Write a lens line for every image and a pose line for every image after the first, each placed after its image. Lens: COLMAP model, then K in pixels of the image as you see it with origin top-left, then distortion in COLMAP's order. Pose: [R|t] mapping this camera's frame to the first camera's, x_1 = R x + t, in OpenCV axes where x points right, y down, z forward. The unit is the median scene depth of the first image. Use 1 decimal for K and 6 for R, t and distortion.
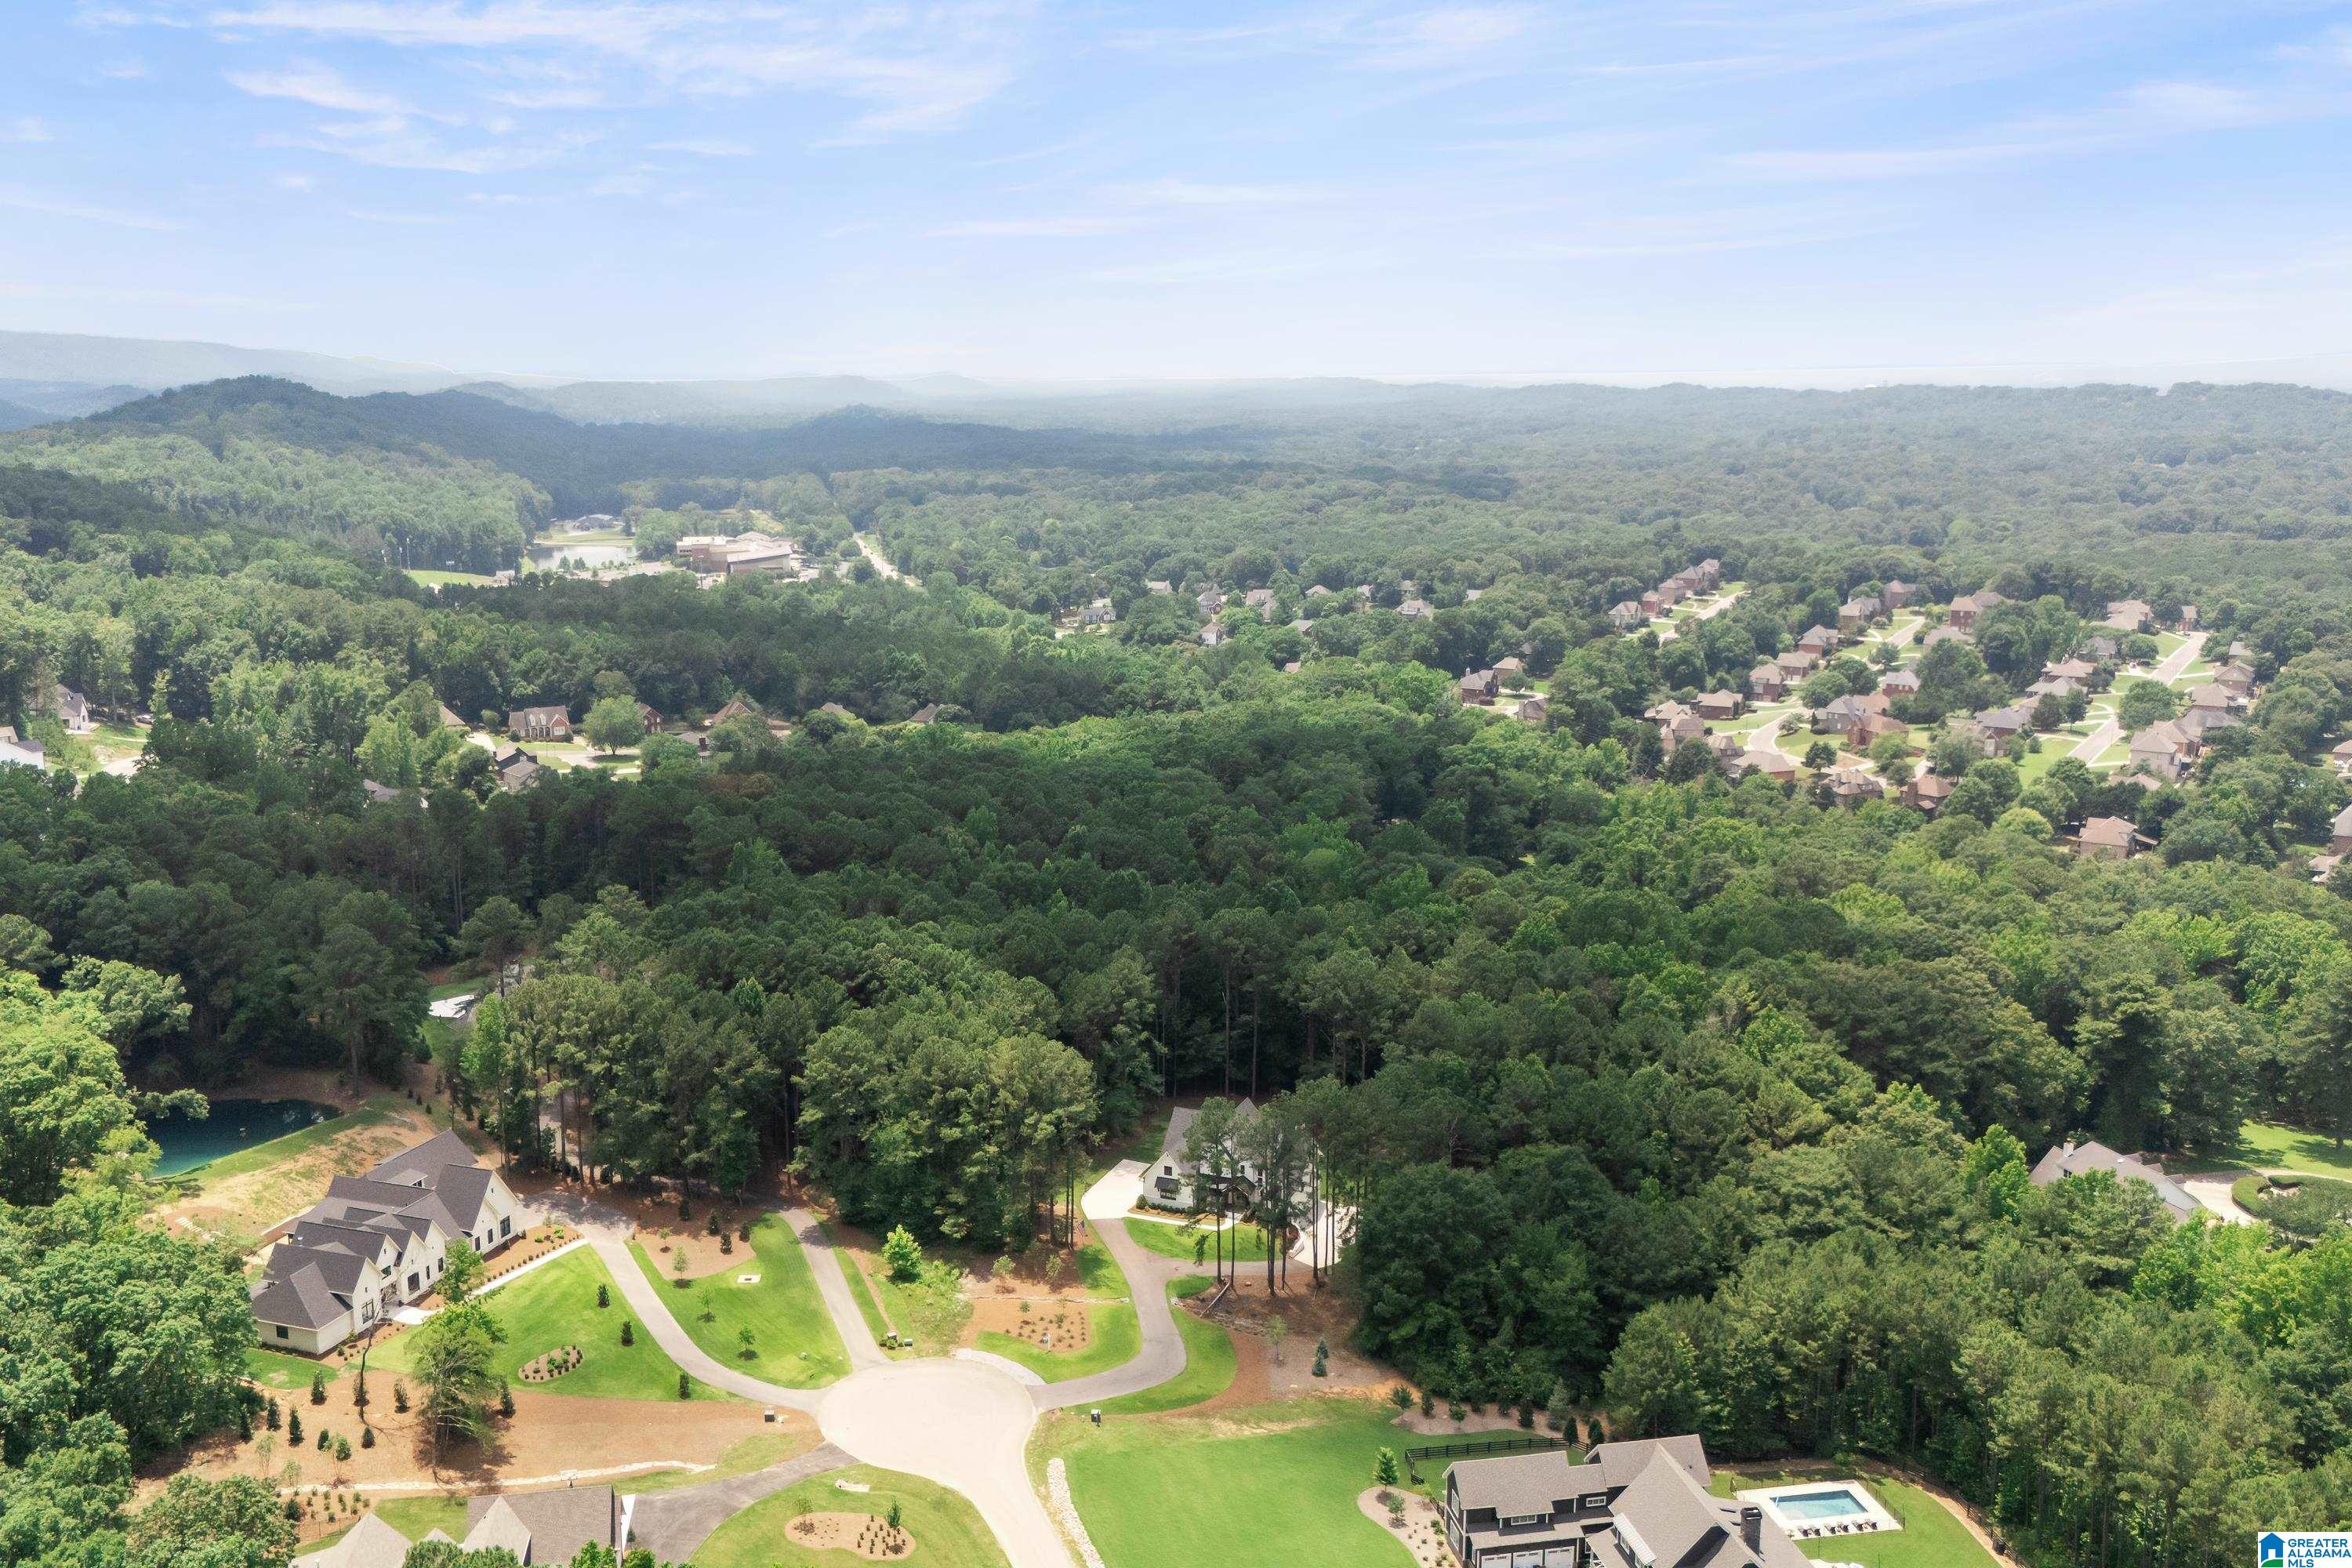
lens RADIAL K [[2045.4, 0, 1238.6], [0, 2045.4, 721.9], [0, 0, 1]] dist [0.086316, -0.003793]
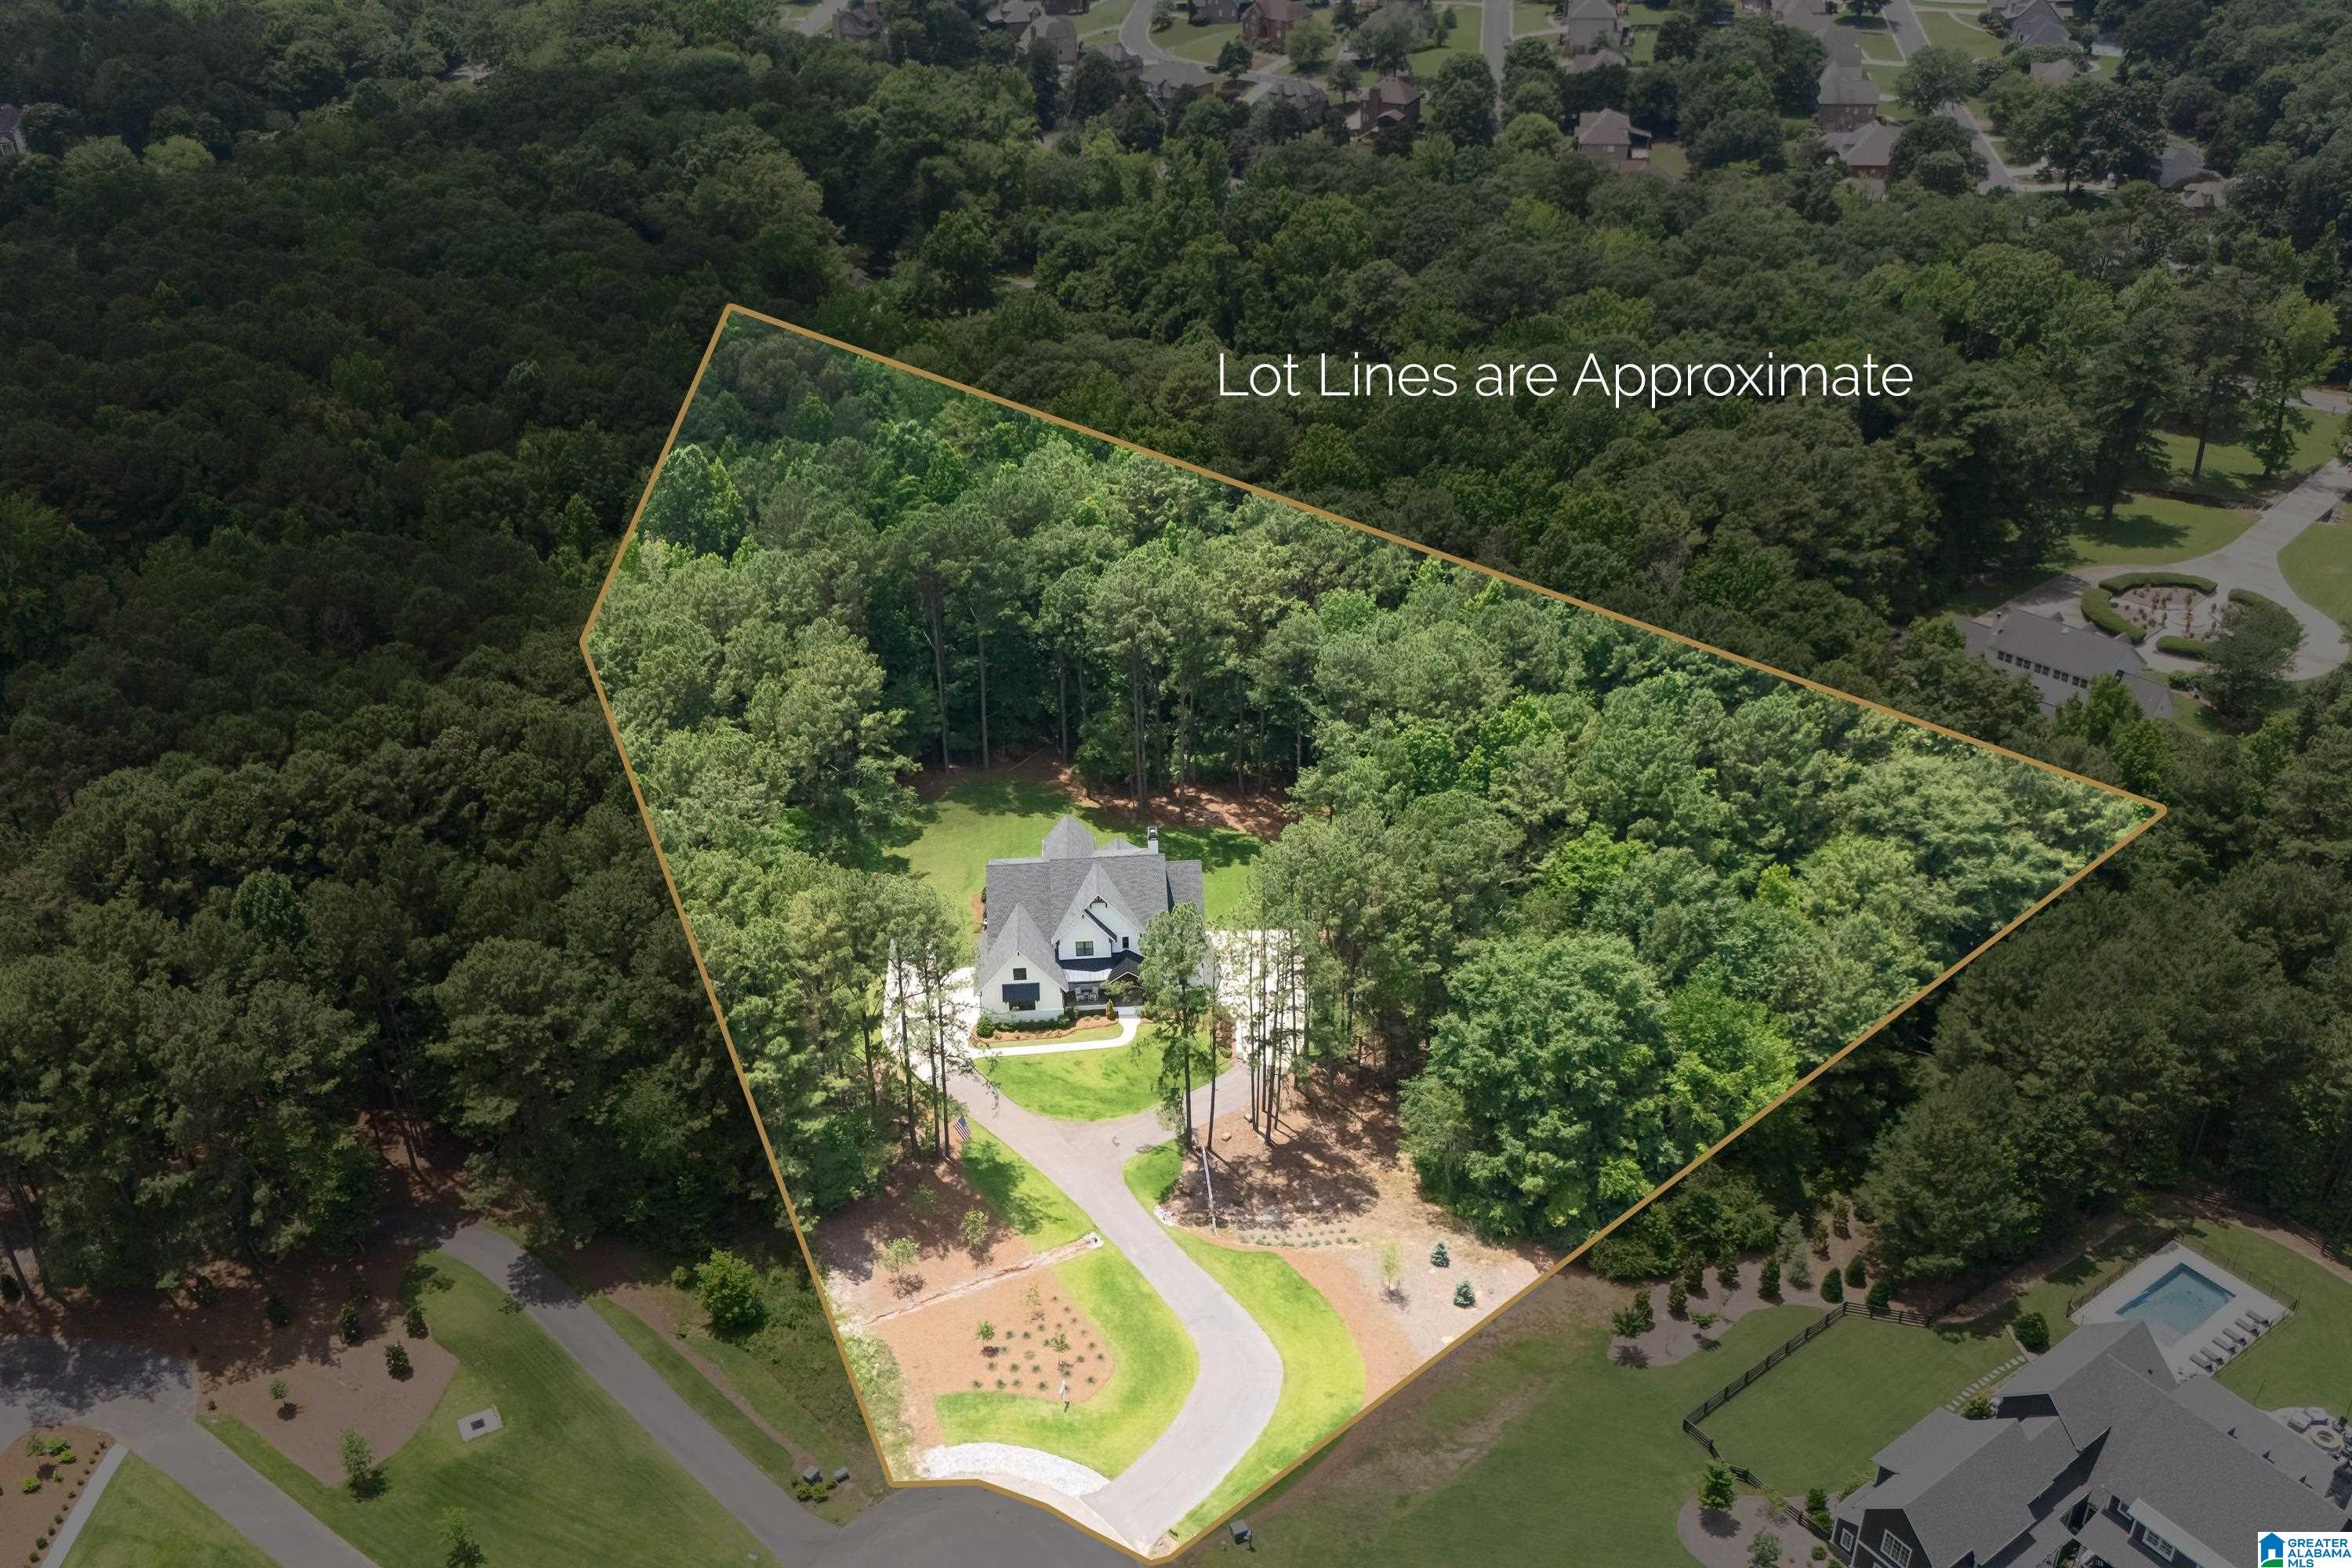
lens RADIAL K [[2032.0, 0, 1179.4], [0, 2032.0, 726.9], [0, 0, 1]] dist [0.075103, -0.088855]
pose [[0.910214, -0.221407, 0.349985, -0.209849], [0.084344, 0.926486, 0.366755, -0.090832], [-0.405458, -0.304307, 0.861975, 0.482664]]
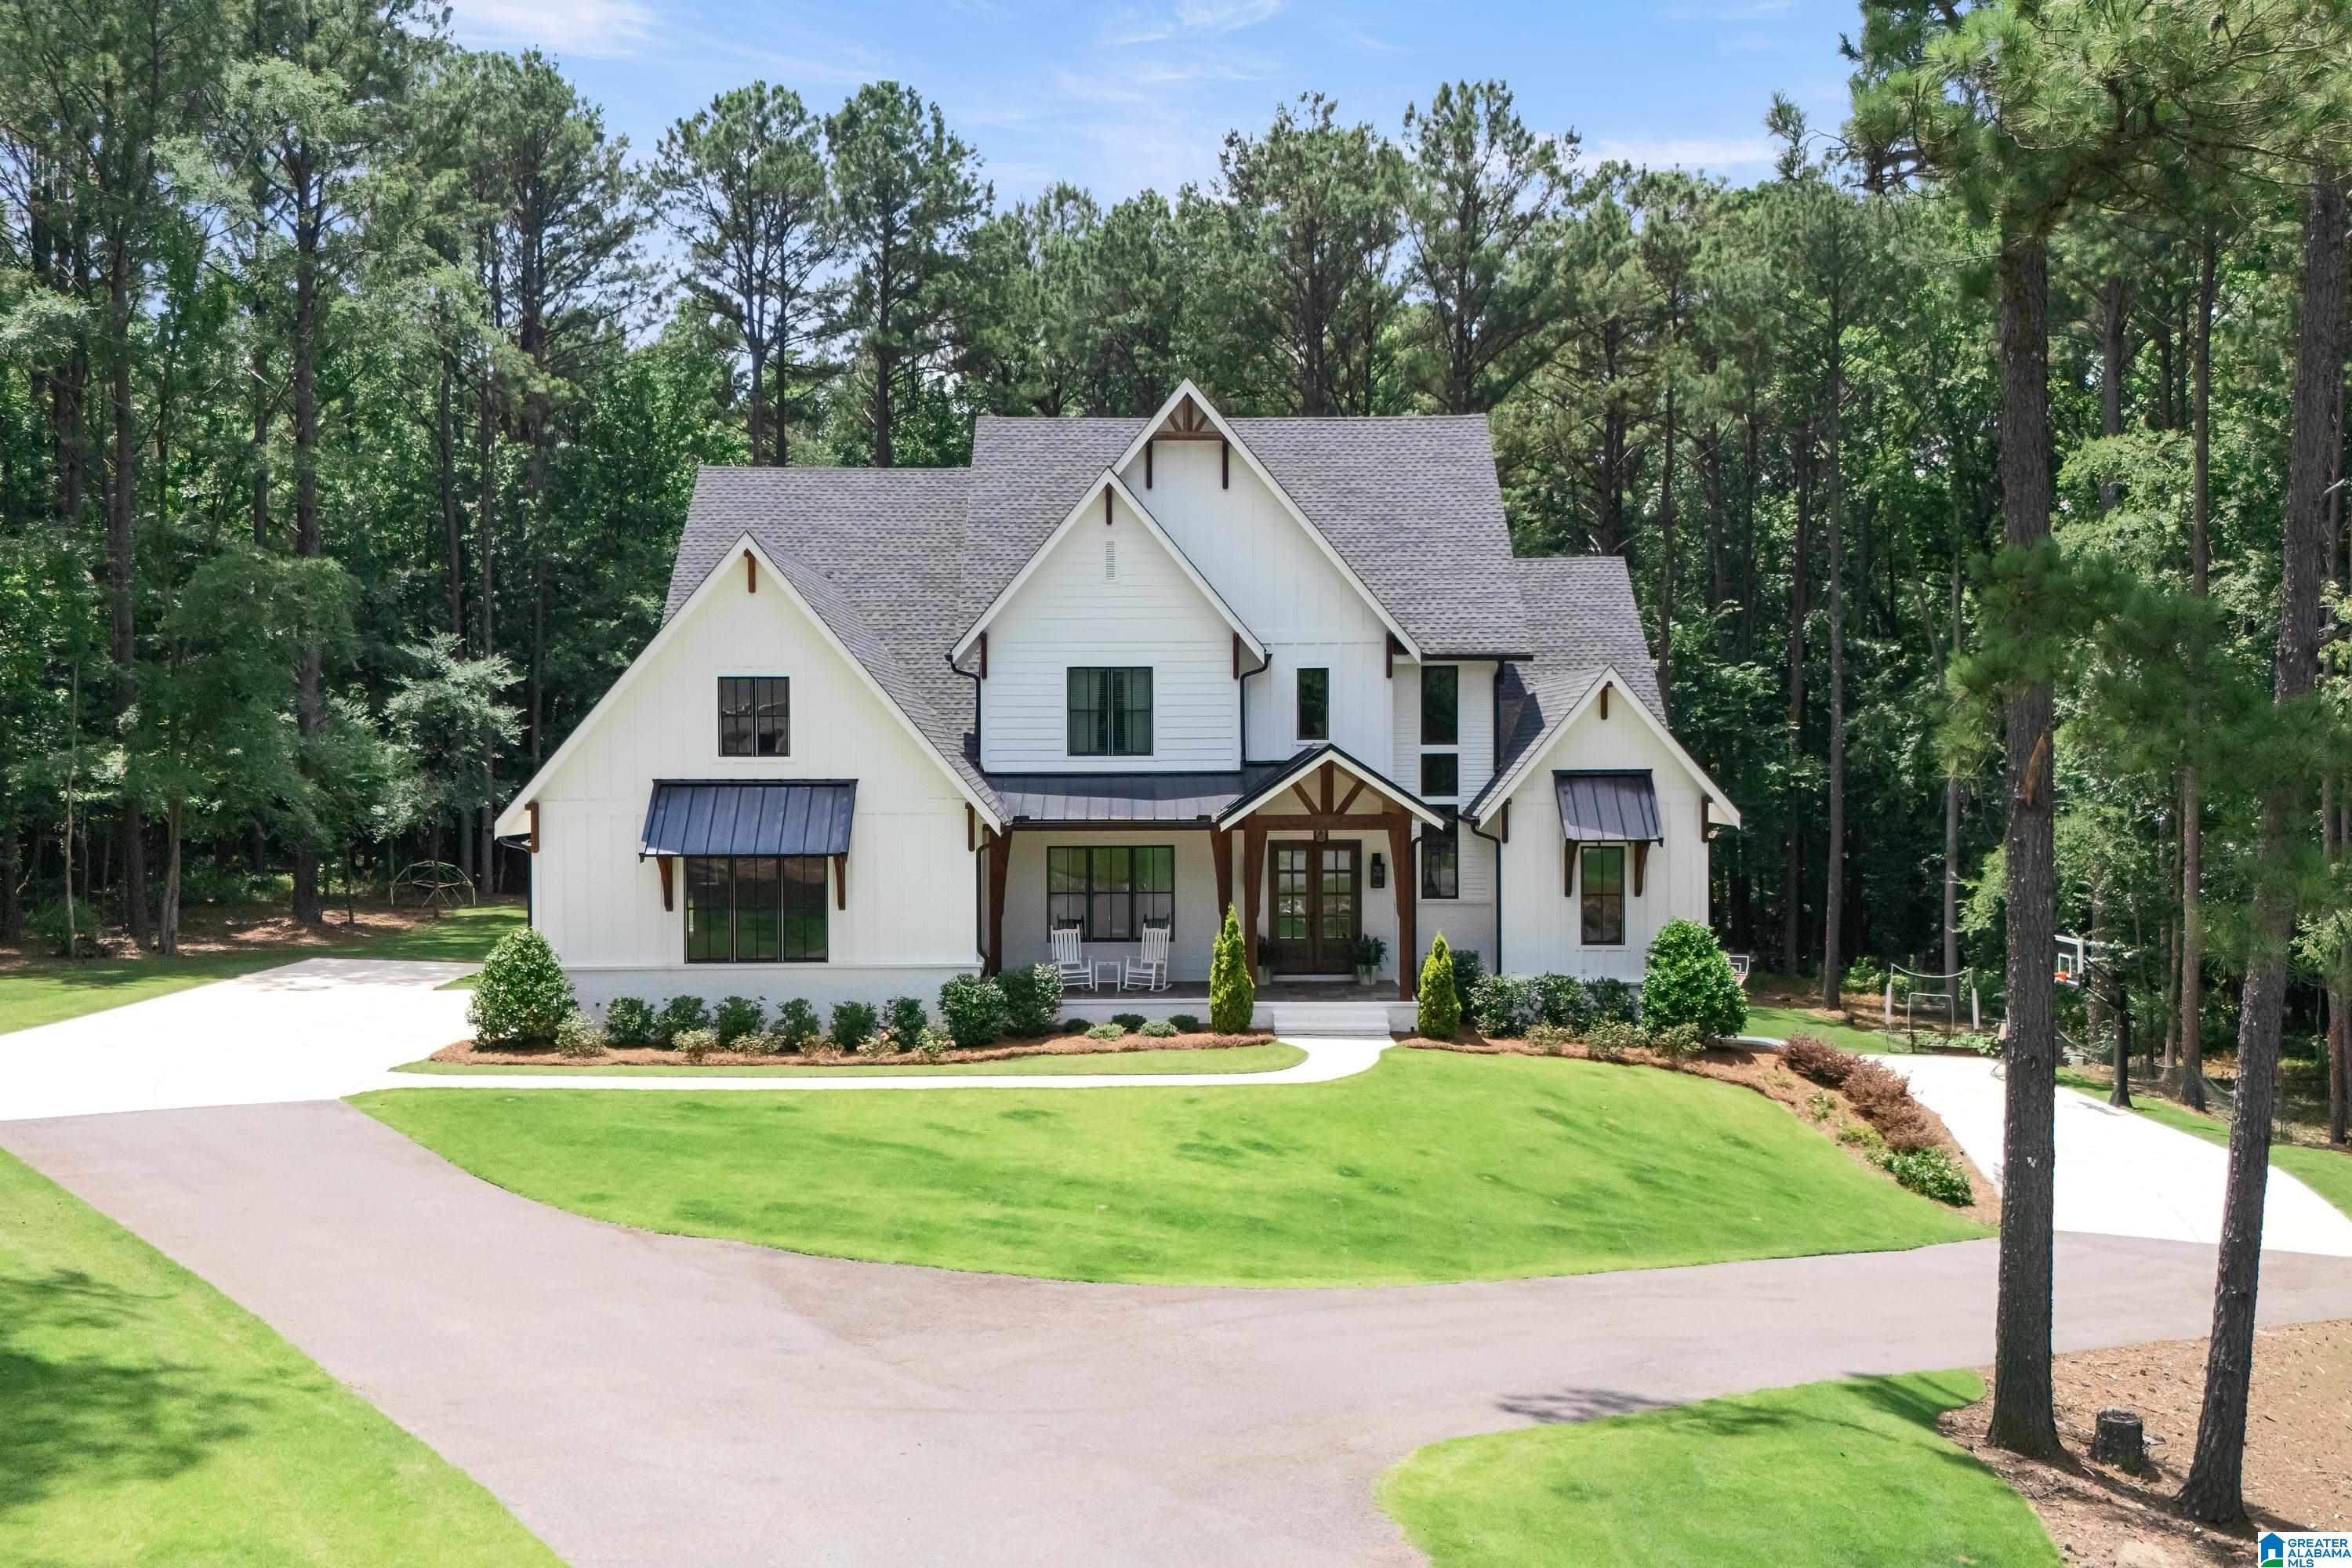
lens RADIAL K [[2024.7, 0, 1184.8], [0, 2024.7, 756.2], [0, 0, 1]] dist [0.072379, -0.115663]
pose [[0.928097, -0.001993, 0.372332, -0.059136], [0.065991, 0.985035, -0.159221, 0.258949], [-0.366443, 0.172343, 0.914340, 0.945719]]
